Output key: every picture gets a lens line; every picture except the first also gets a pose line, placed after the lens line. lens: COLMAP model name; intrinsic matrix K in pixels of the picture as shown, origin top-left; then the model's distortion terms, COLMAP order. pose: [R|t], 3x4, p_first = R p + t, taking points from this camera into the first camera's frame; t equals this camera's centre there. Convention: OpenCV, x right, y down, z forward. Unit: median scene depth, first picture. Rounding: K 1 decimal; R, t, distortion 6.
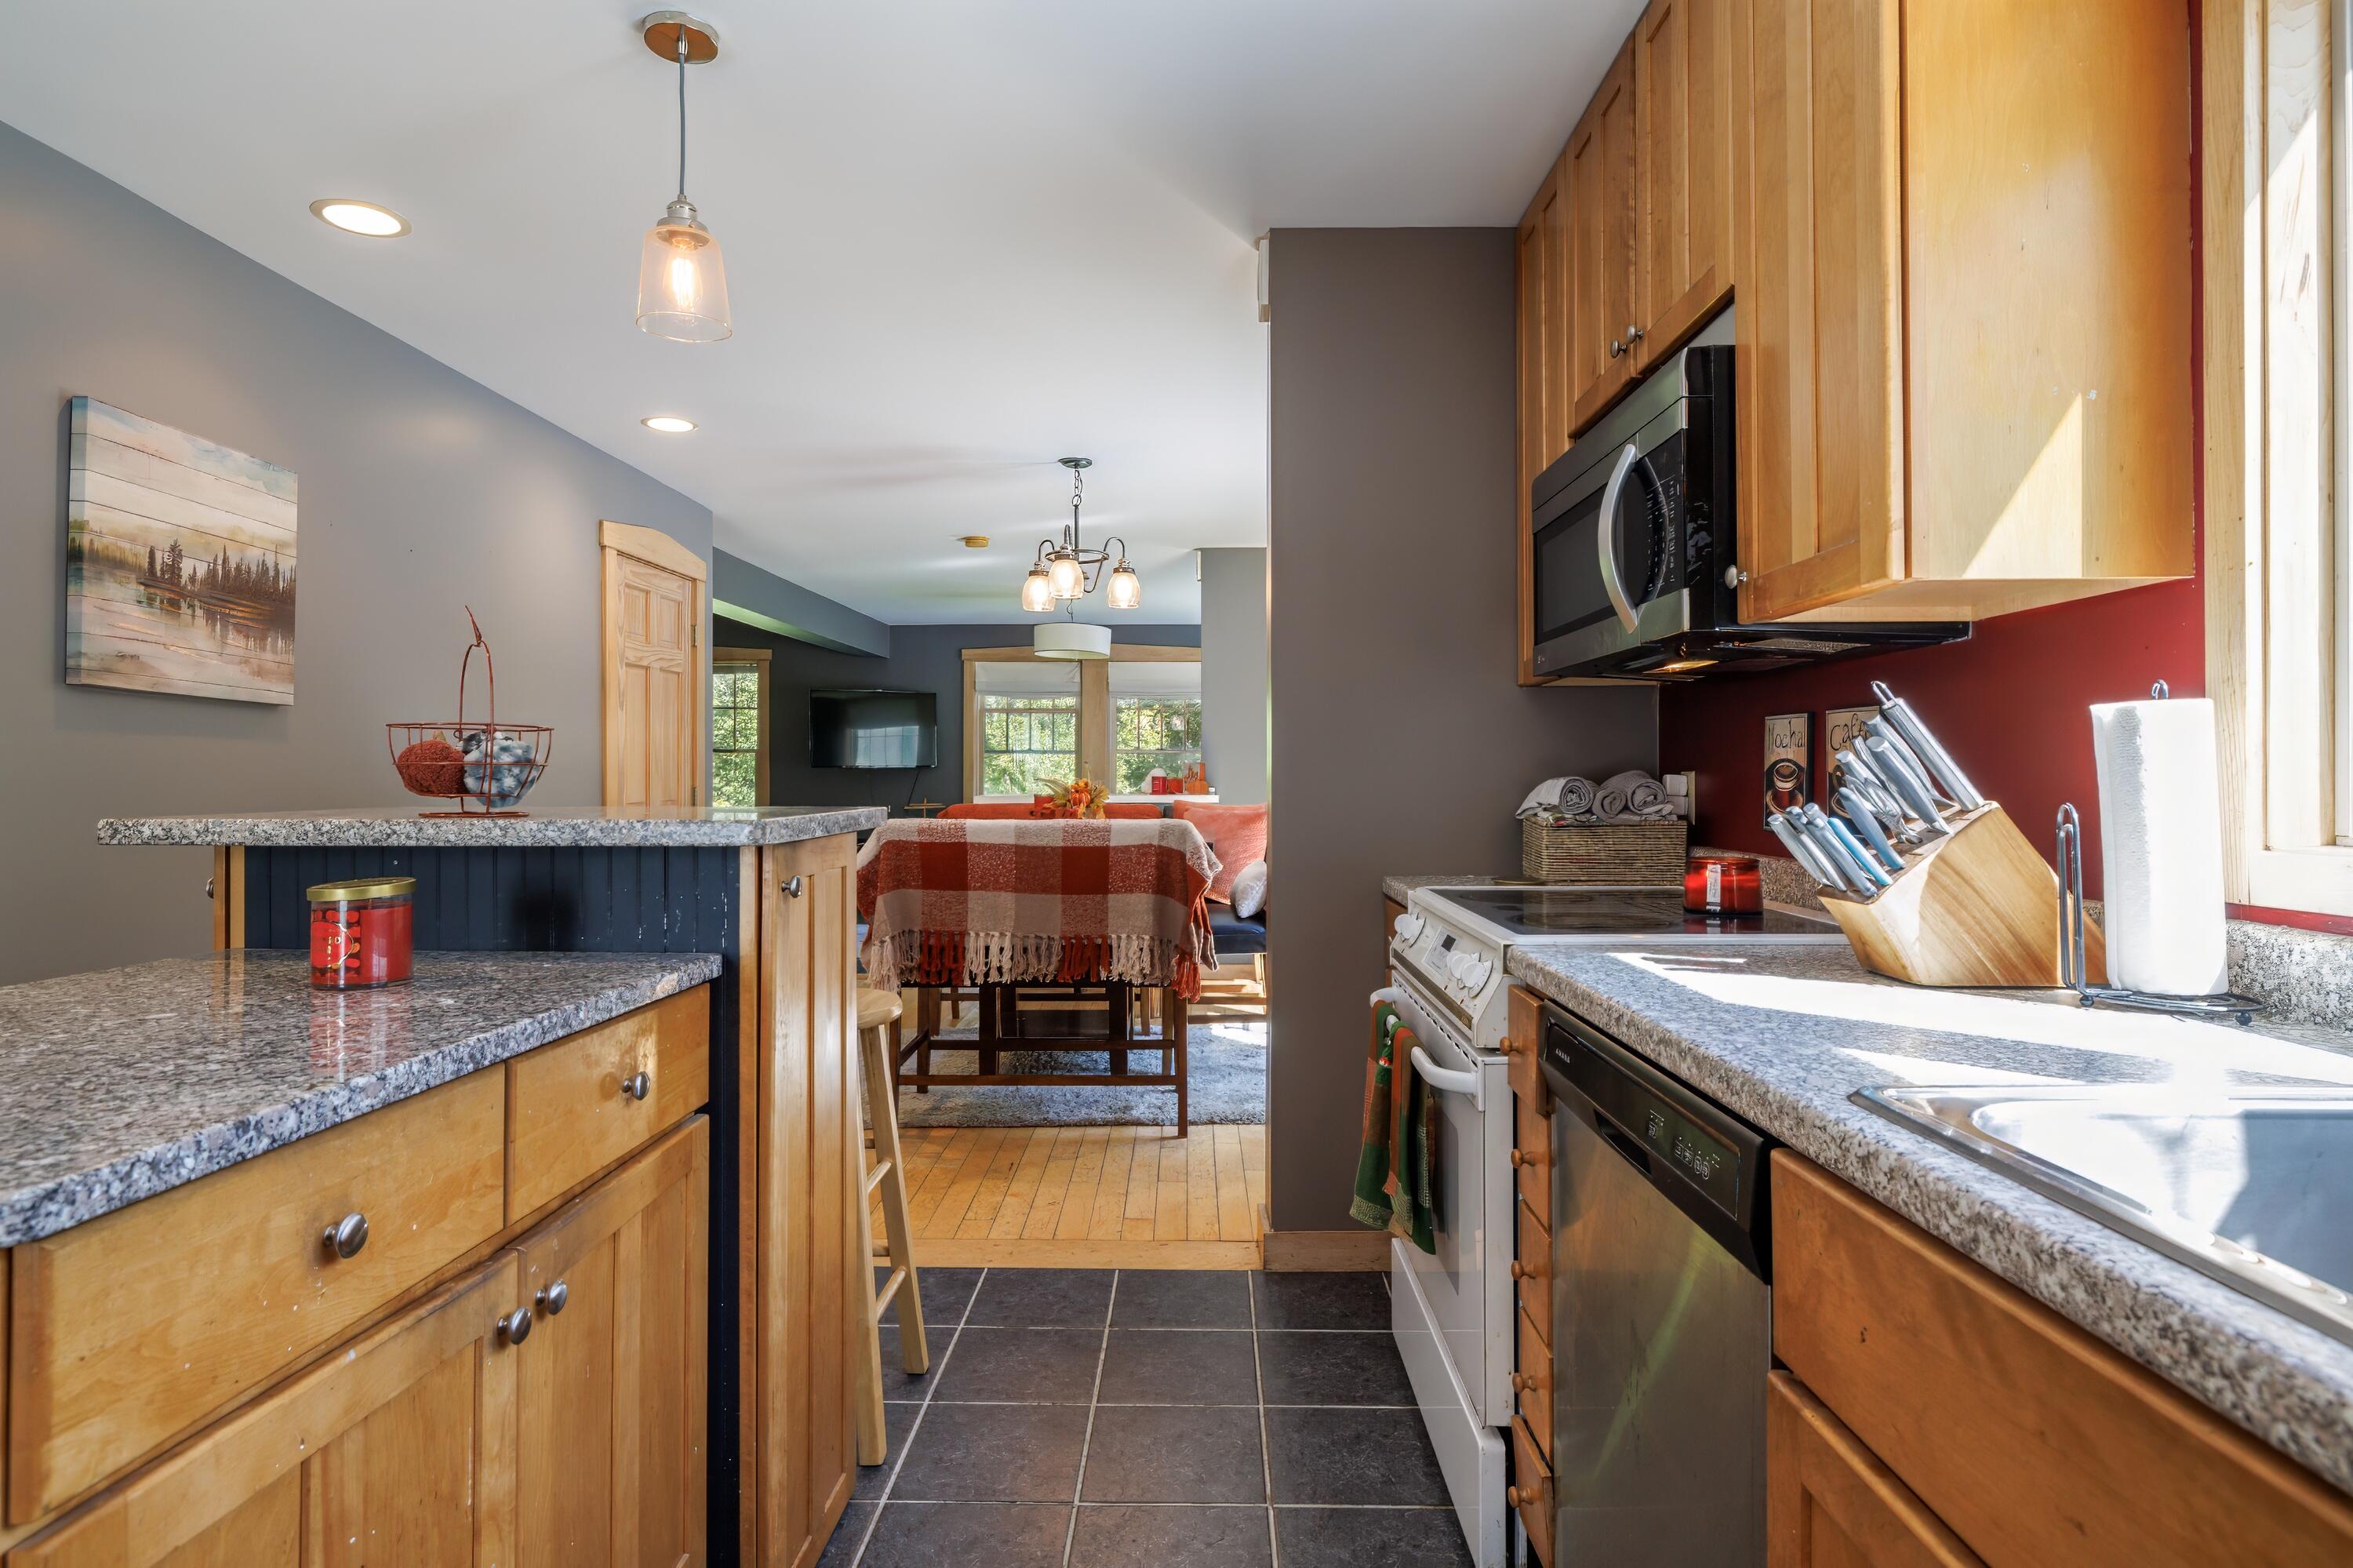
lens RADIAL K [[1180.4, 0, 1179.6], [0, 1180.4, 767.4], [0, 0, 1]] dist [-0.002844, 0.000131]
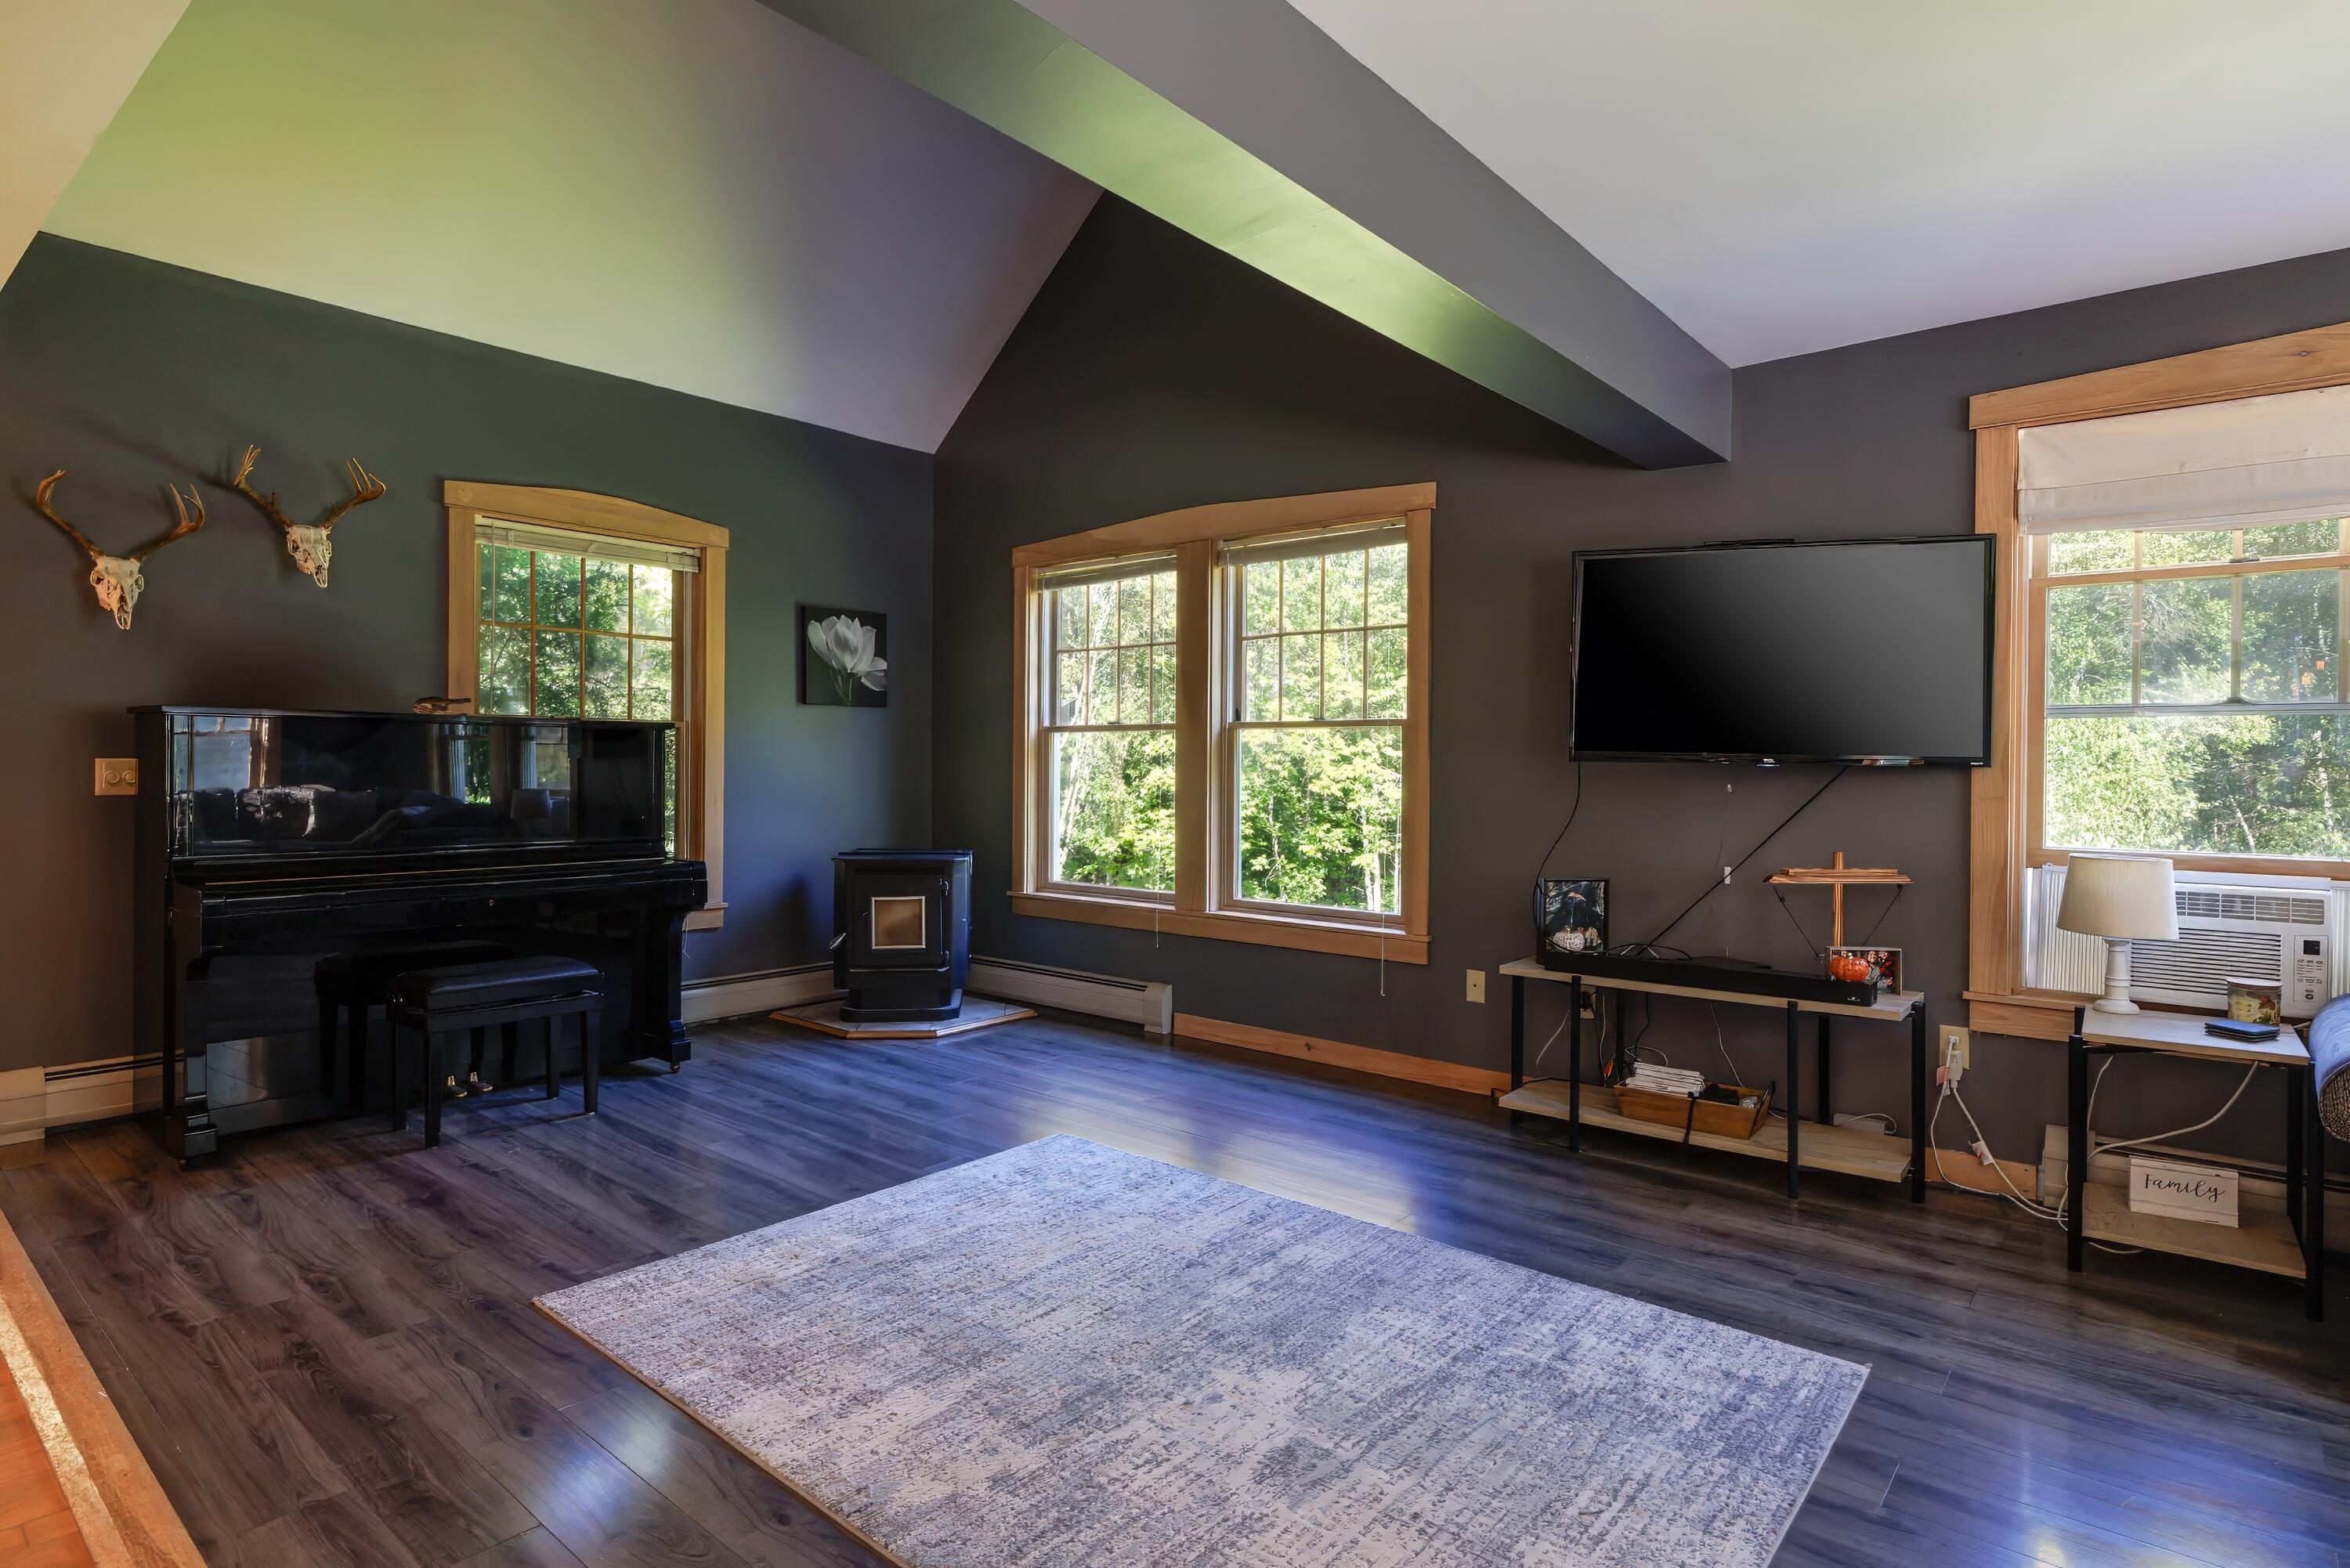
lens RADIAL K [[1178.8, 0, 1189.2], [0, 1178.8, 779.6], [0, 0, 1]] dist [-0.002844, 0.000131]
pose [[0.778112, 0.007264, -0.628084, -0.148349], [0.000861, 0.999920, 0.012632, 0.001286], [0.628125, -0.010369, 0.778043, 0.614365]]
